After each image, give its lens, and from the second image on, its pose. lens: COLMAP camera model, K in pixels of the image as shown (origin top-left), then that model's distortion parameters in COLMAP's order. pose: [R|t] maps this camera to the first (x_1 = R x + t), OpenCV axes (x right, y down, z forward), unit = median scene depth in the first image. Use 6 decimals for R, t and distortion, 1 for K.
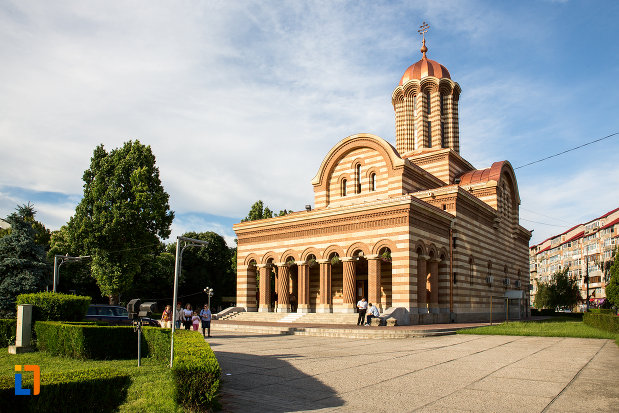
lens RADIAL K [[429.6, 0, 314.4], [0, 429.6, 267.0], [0, 0, 1]] dist [-0.036195, -0.005229]
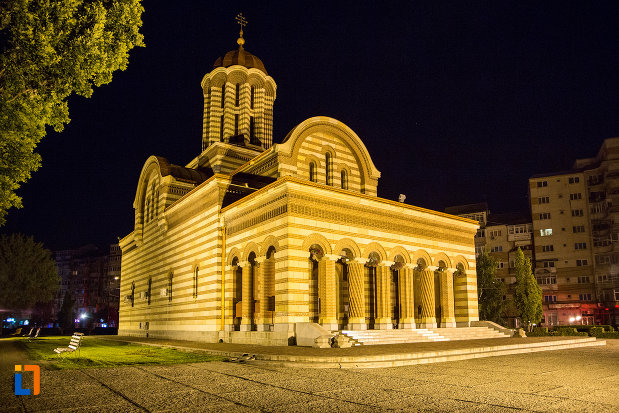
lens RADIAL K [[439.0, 0, 317.9], [0, 439.0, 248.8], [0, 0, 1]] dist [-0.025068, 0.033396]
pose [[0.279806, 0.164913, 0.945787, -0.720828], [-0.078394, 0.985771, -0.148692, 0.080101], [-0.956850, -0.032539, 0.288753, 0.798501]]
